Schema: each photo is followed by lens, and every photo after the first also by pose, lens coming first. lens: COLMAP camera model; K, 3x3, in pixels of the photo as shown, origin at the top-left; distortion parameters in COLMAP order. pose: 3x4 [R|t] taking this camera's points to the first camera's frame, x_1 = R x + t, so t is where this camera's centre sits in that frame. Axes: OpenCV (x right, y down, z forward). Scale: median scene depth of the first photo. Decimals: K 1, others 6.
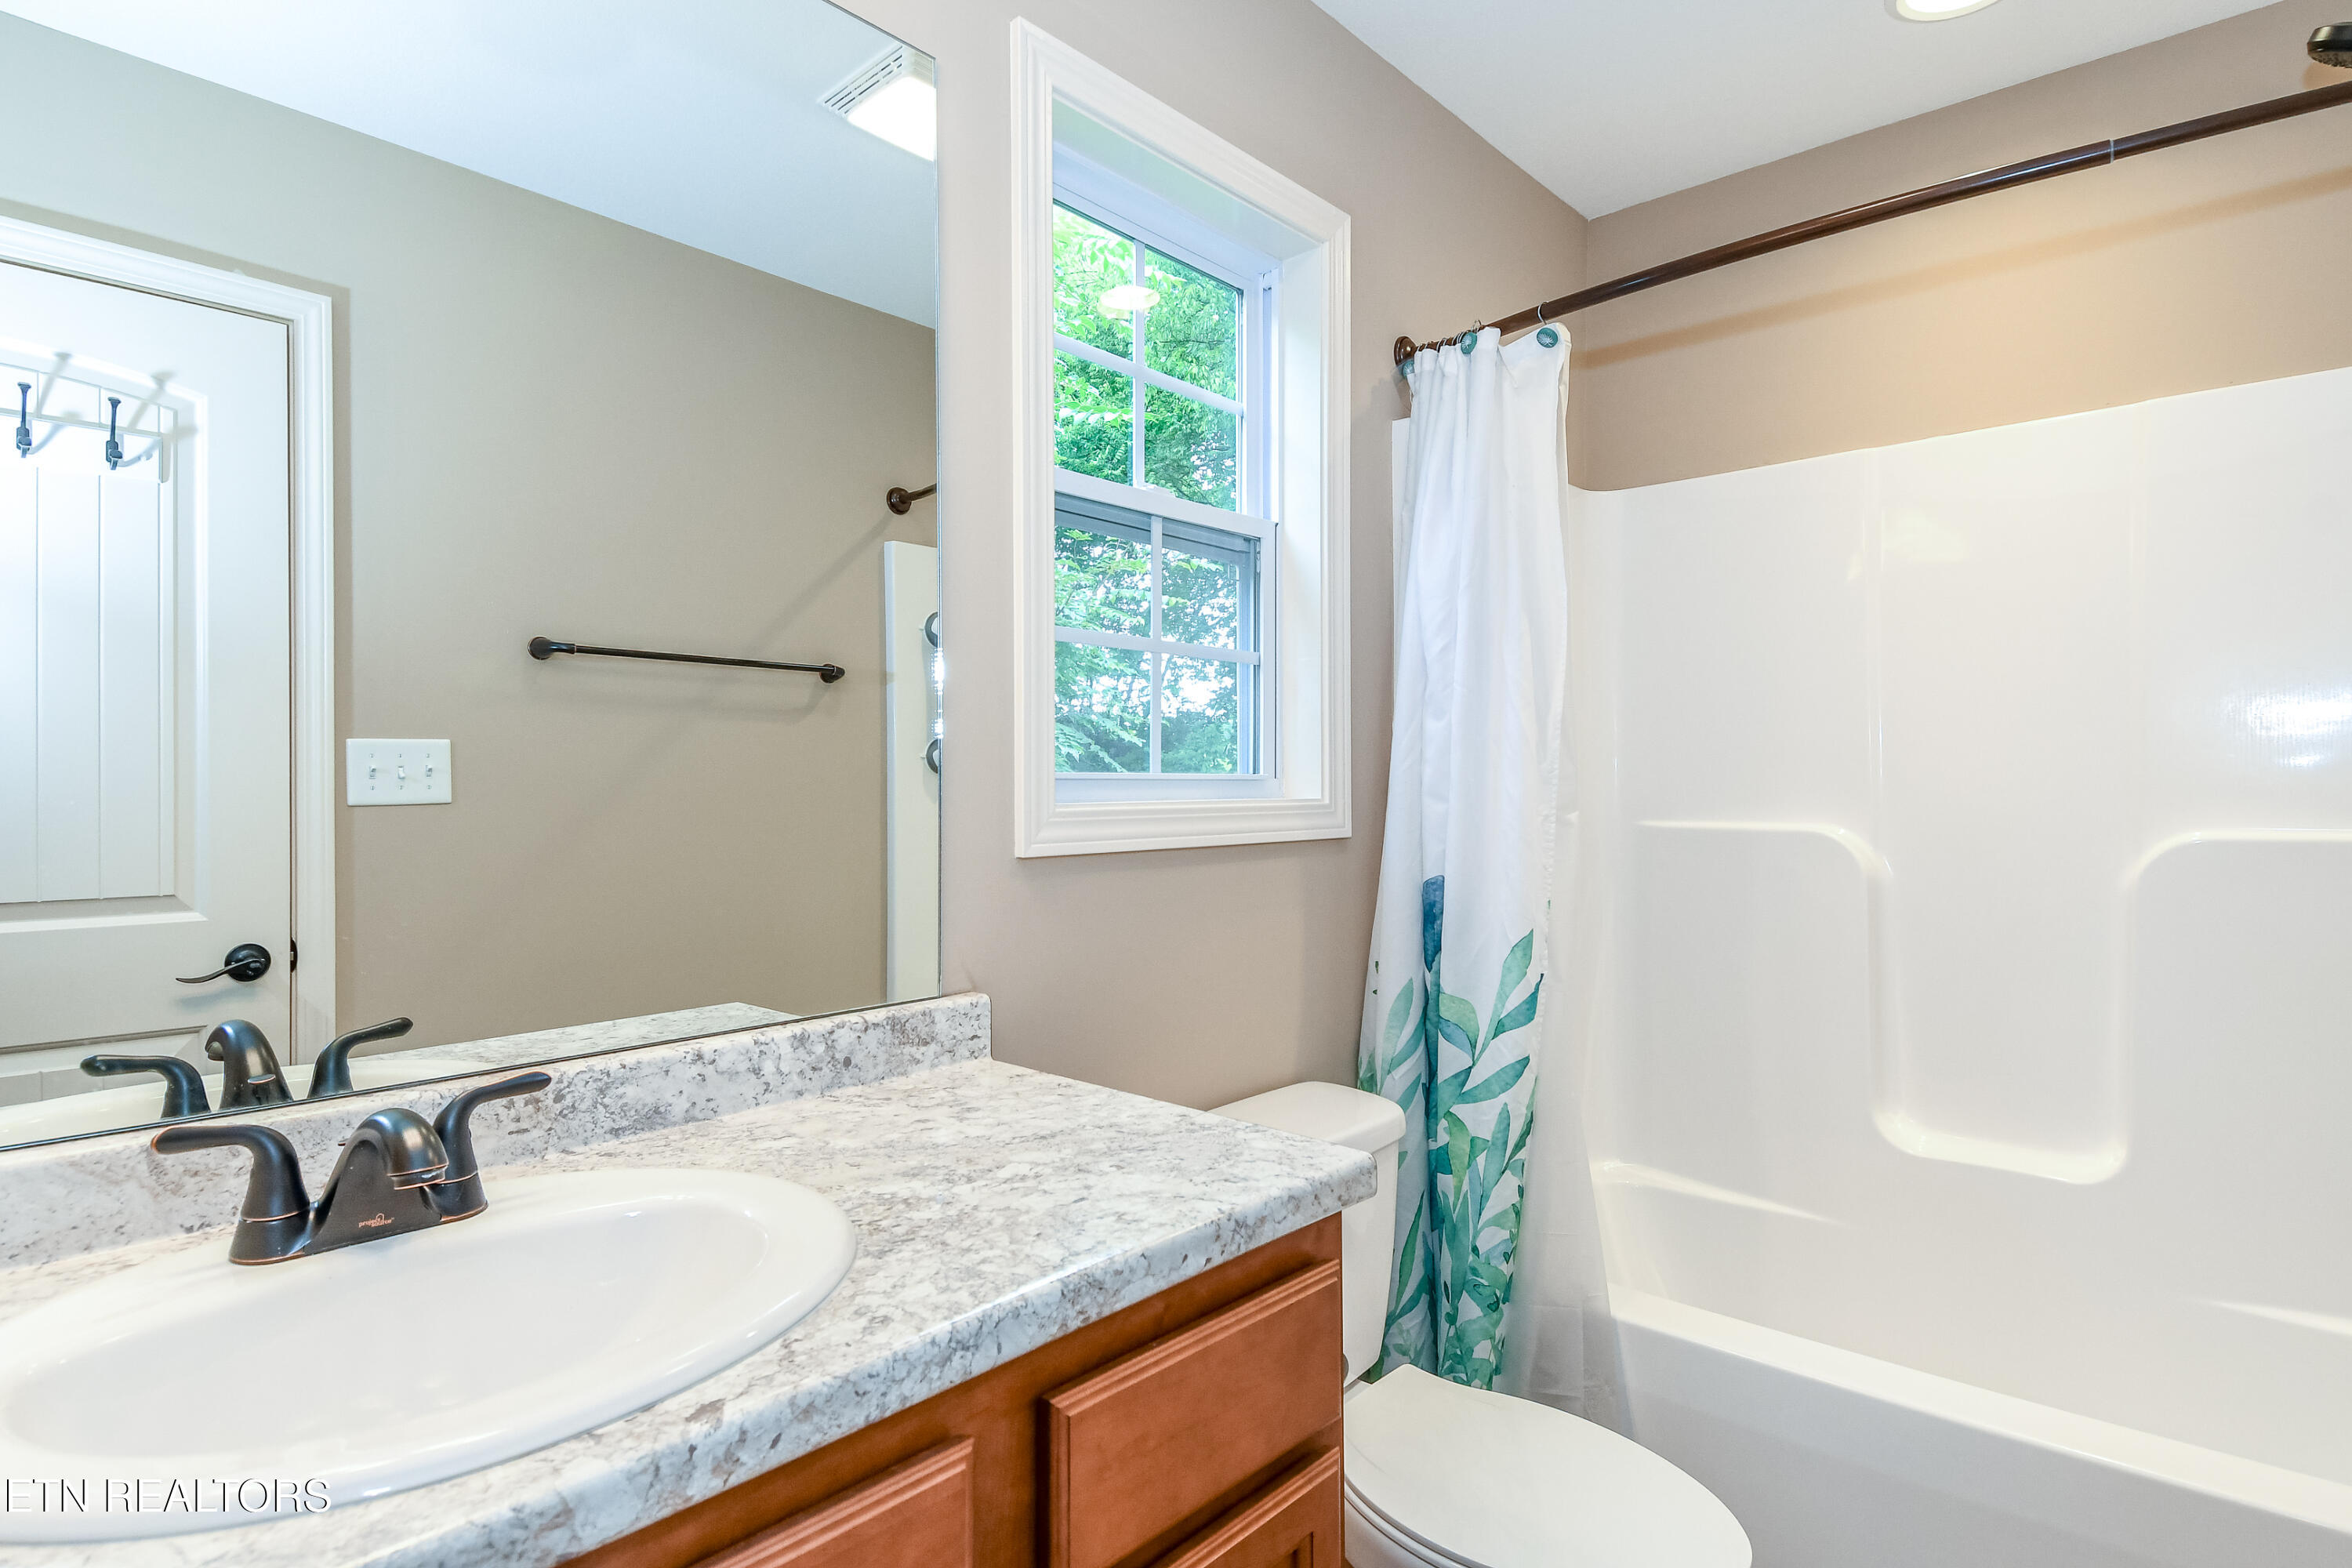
lens RADIAL K [[1224.2, 0, 1176.0], [0, 1224.2, 784.0], [0, 0, 1]] dist [0.097004, -0.068581]
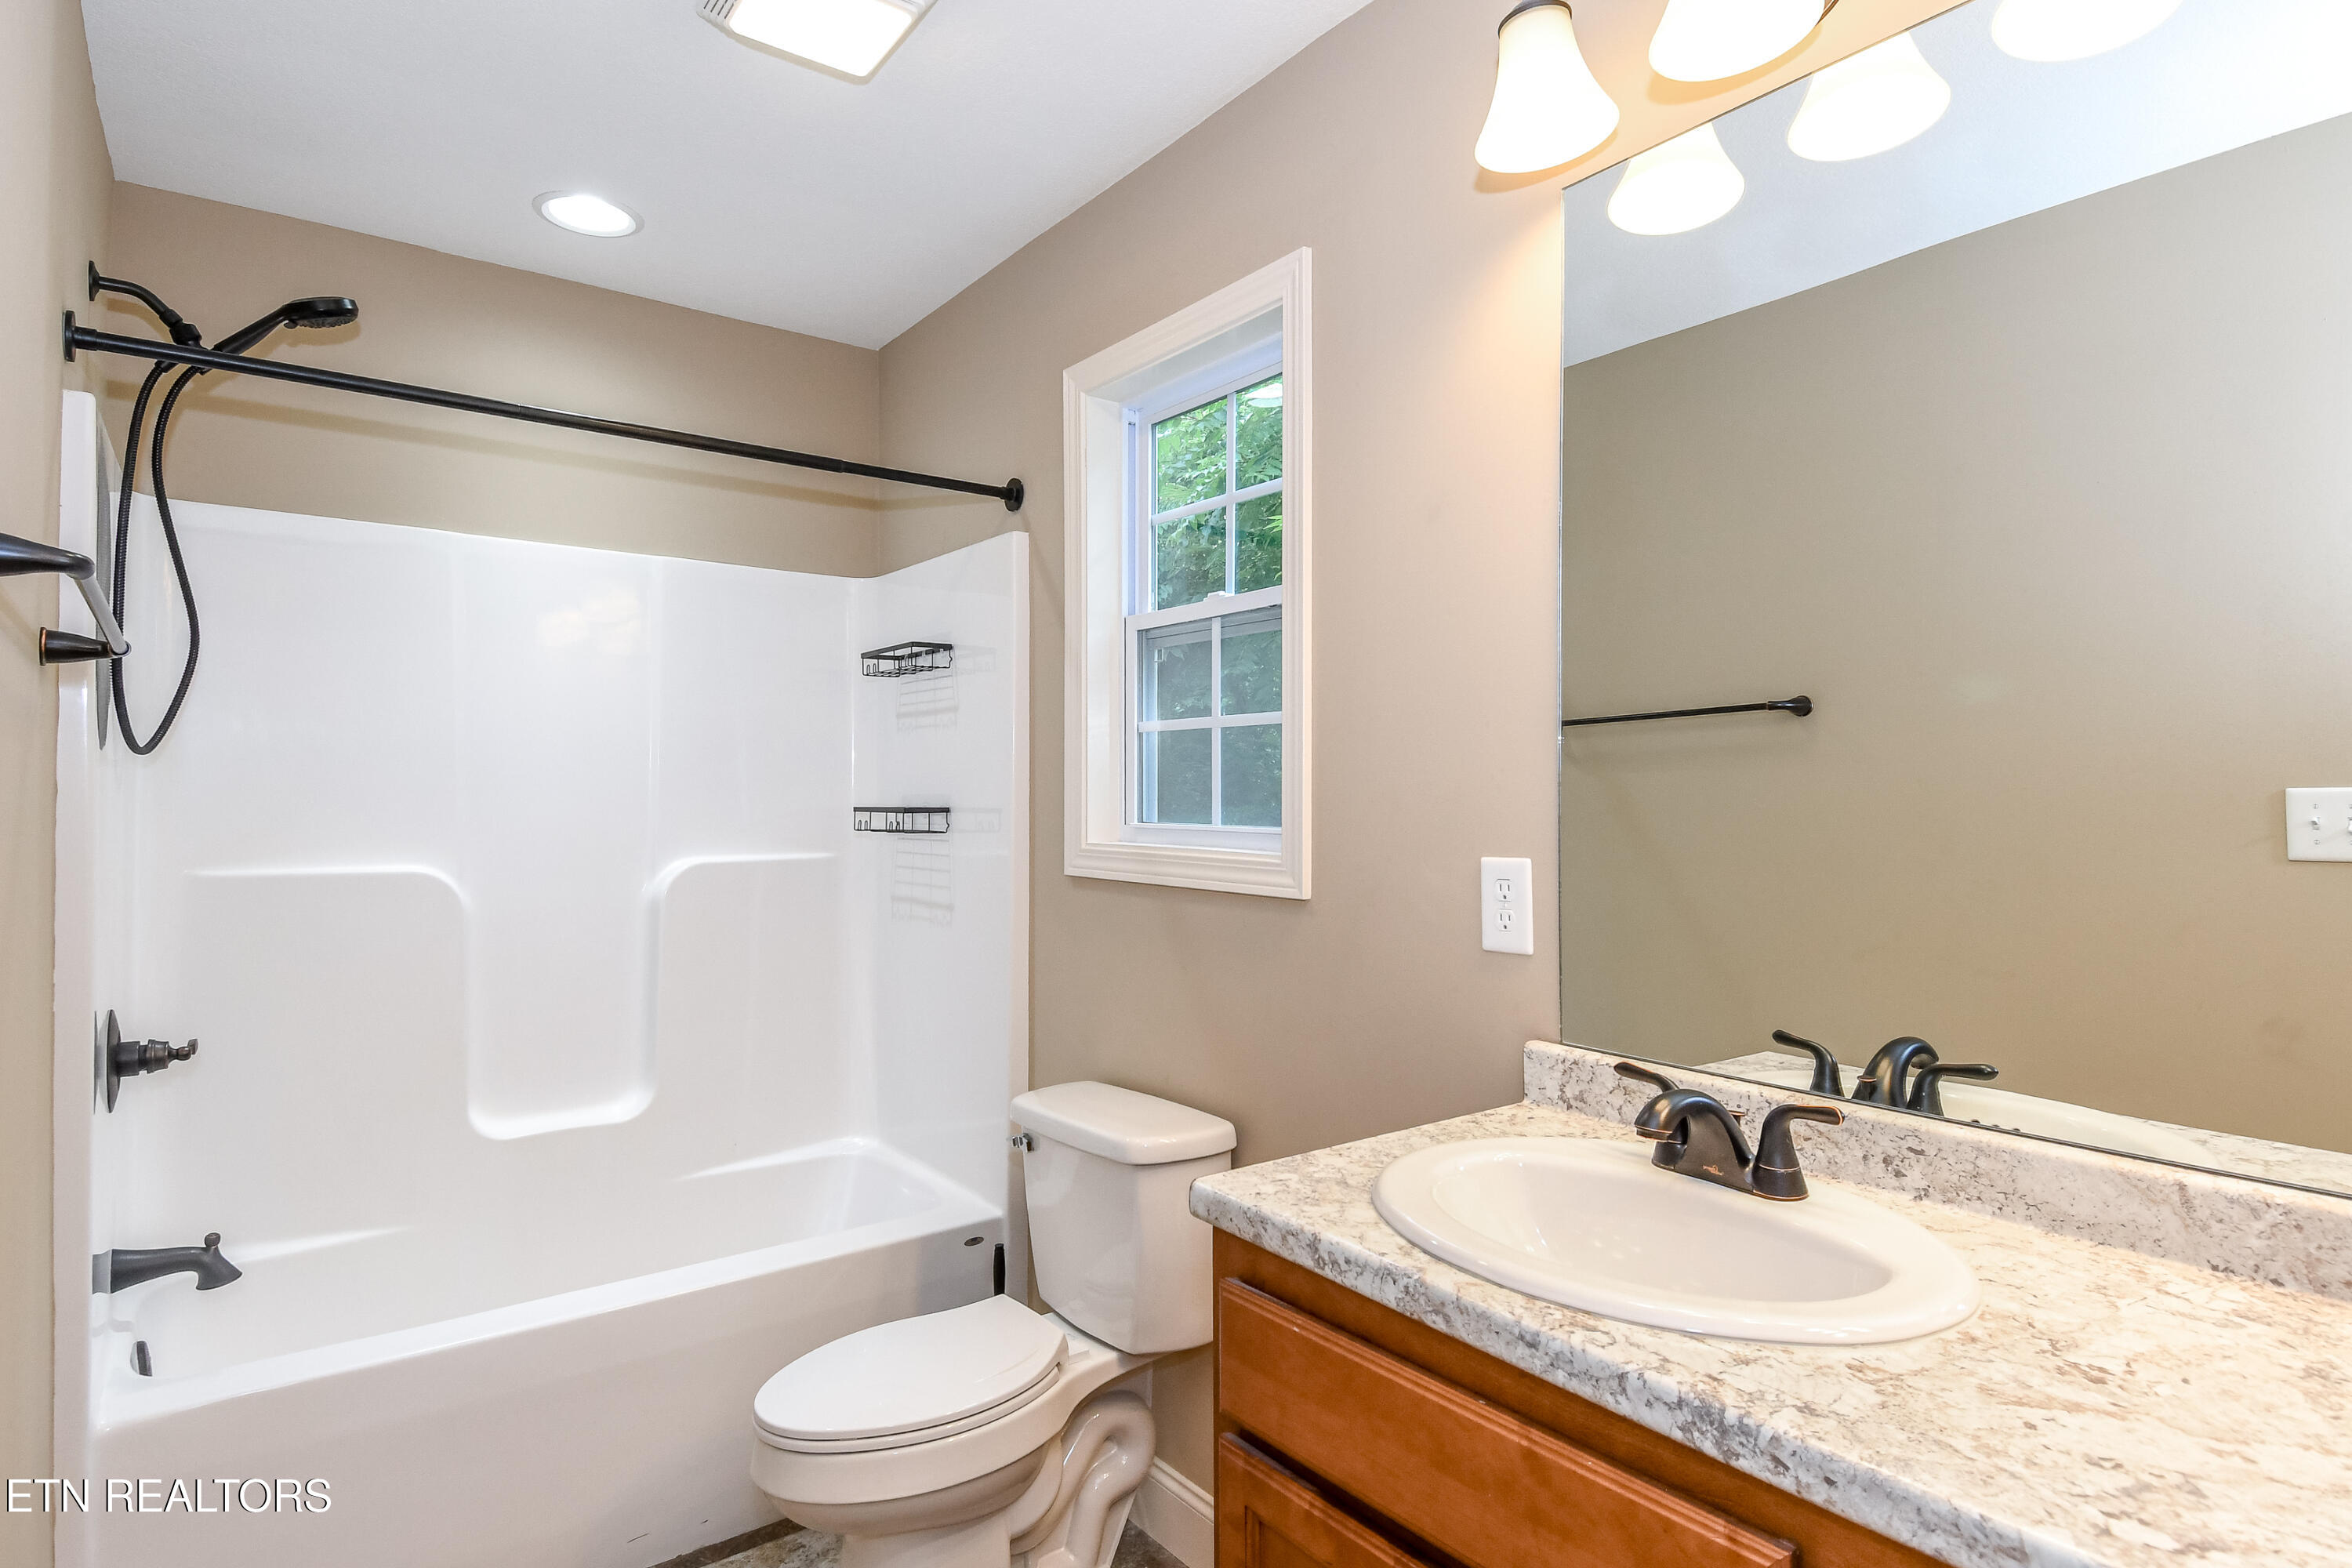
lens RADIAL K [[1255.0, 0, 1176.0], [0, 1255.0, 784.0], [0, 0, 1]] dist [0.068856, -0.047966]
pose [[-0.180280, -0.001530, -0.983614, 0.412828], [0.002826, 0.999994, -0.002073, -0.065334], [0.983611, -0.003153, -0.180275, 0.226923]]
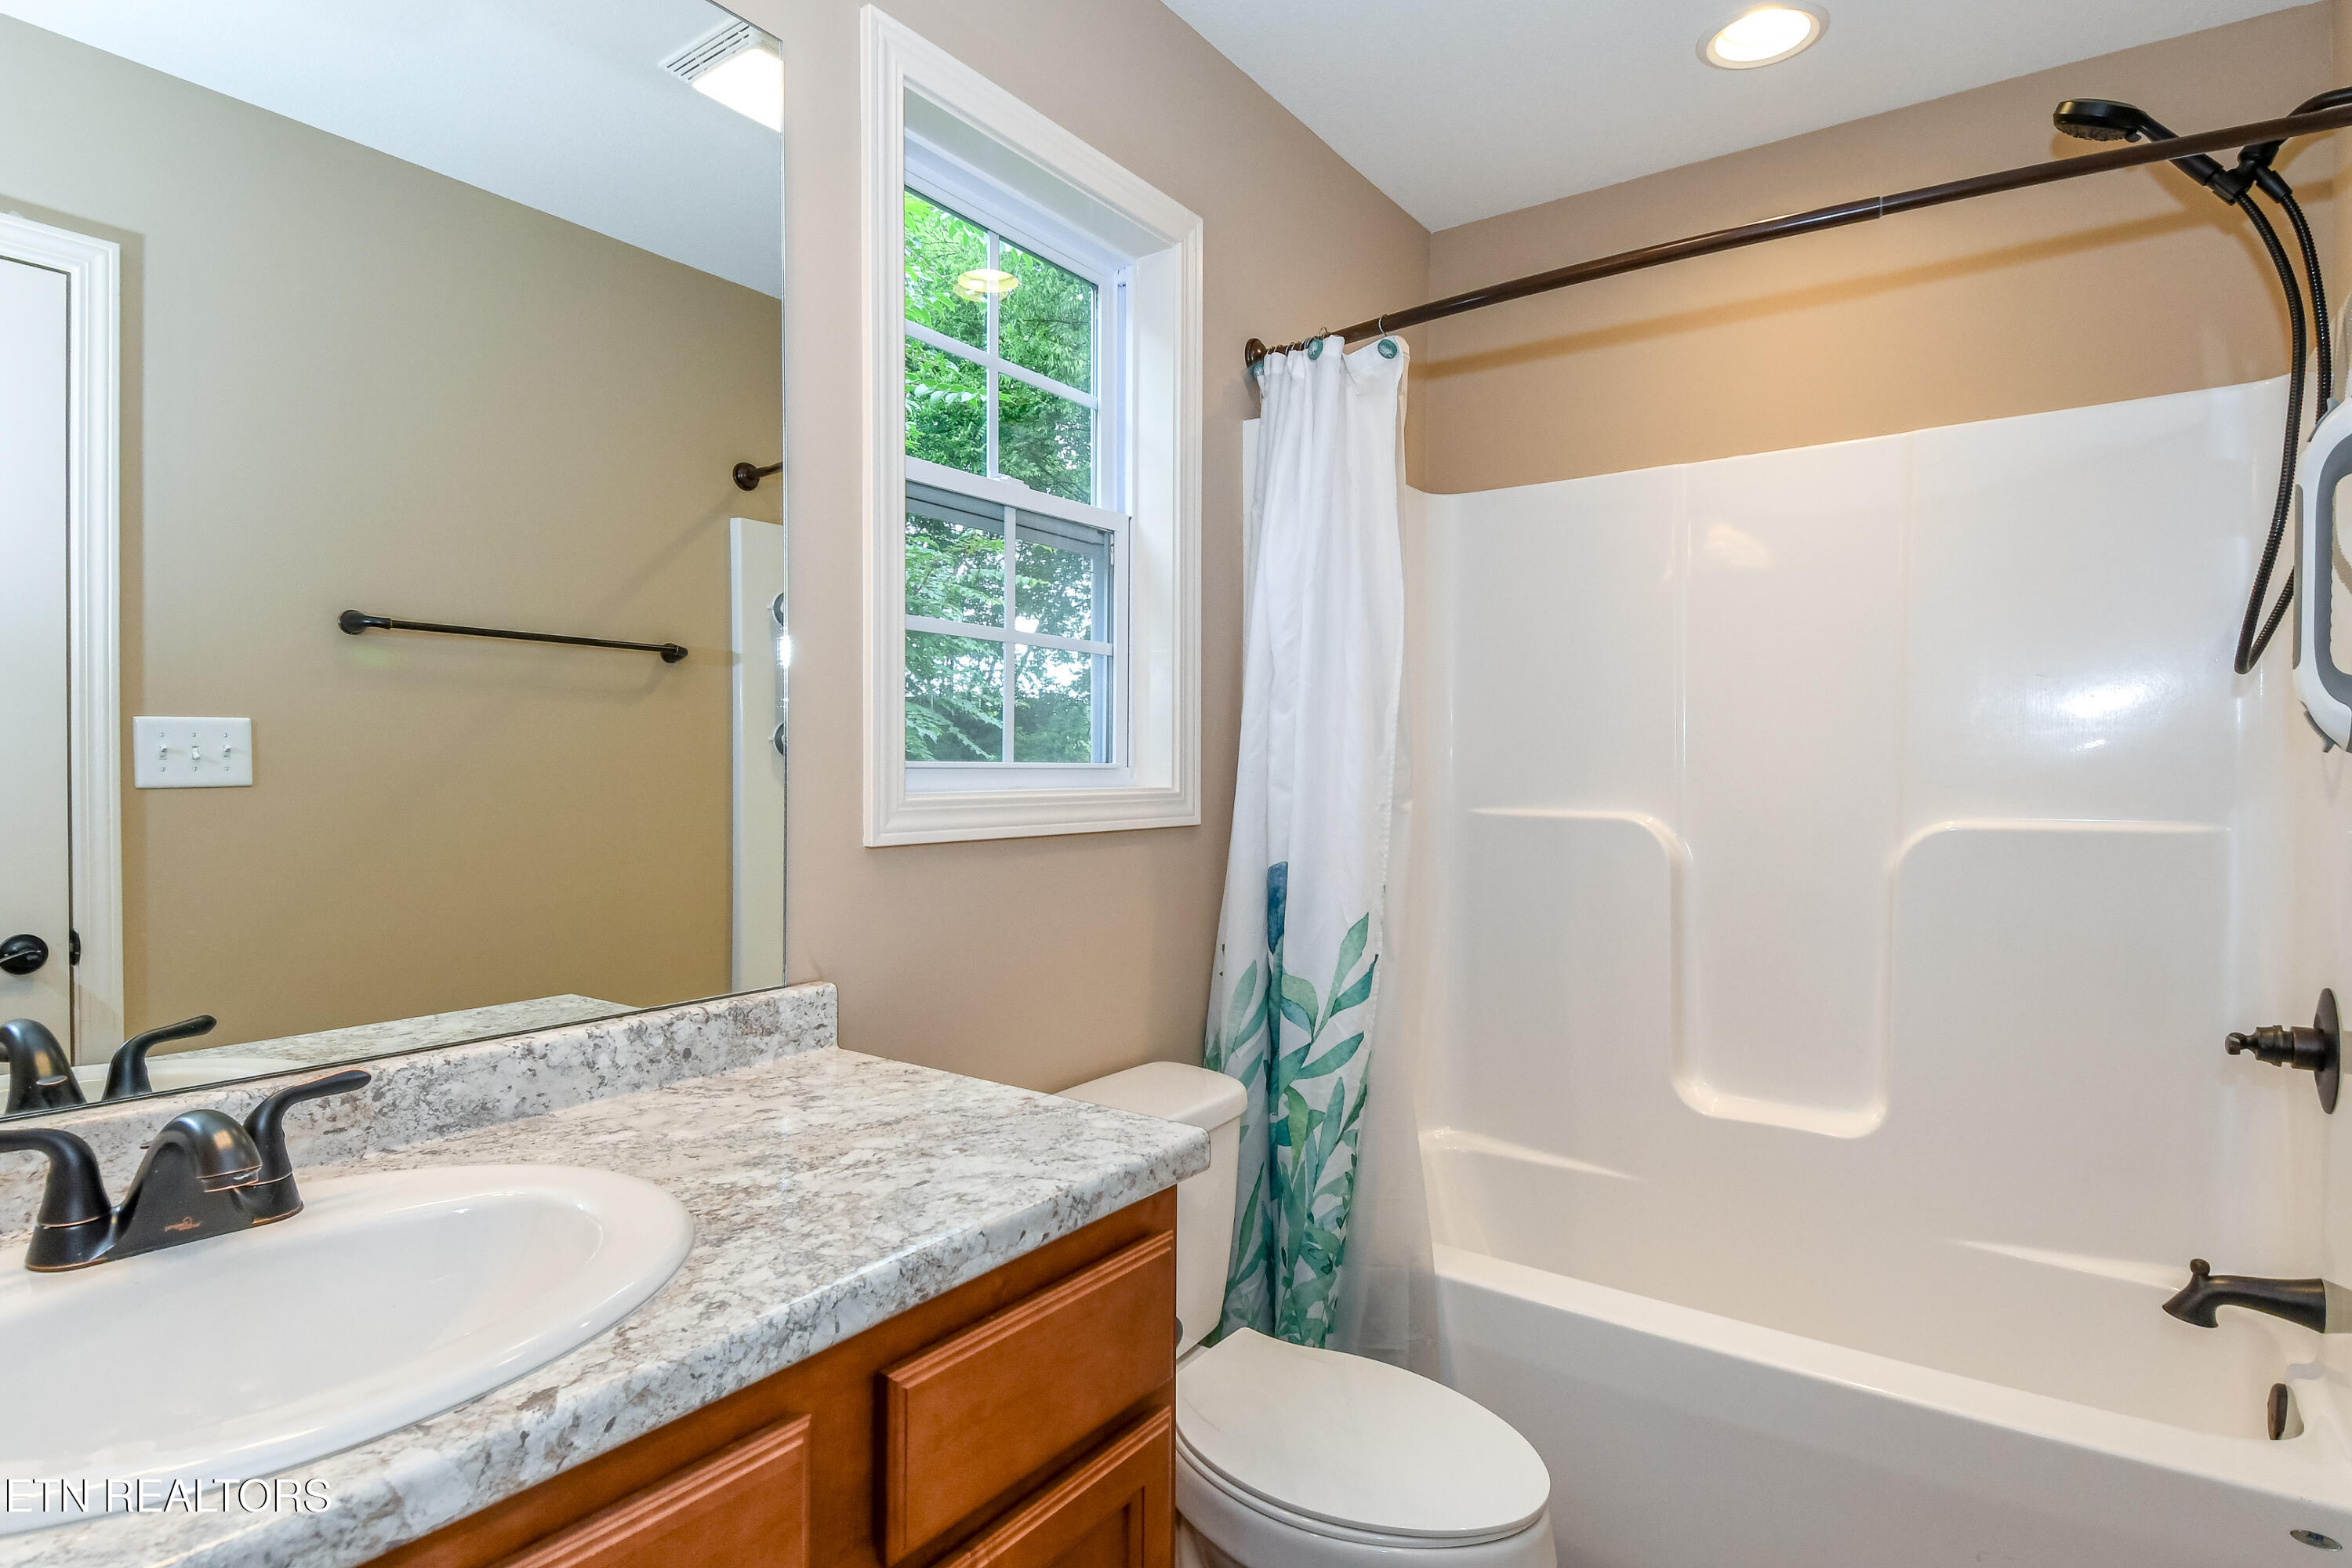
lens RADIAL K [[1224.2, 0, 1176.0], [0, 1224.2, 784.0], [0, 0, 1]] dist [0.097004, -0.068581]
pose [[0.993818, 0.006538, 0.110824, 0.013614], [-0.008314, 0.999844, 0.015566, -0.011963], [-0.110705, -0.016391, 0.993718, -0.038242]]
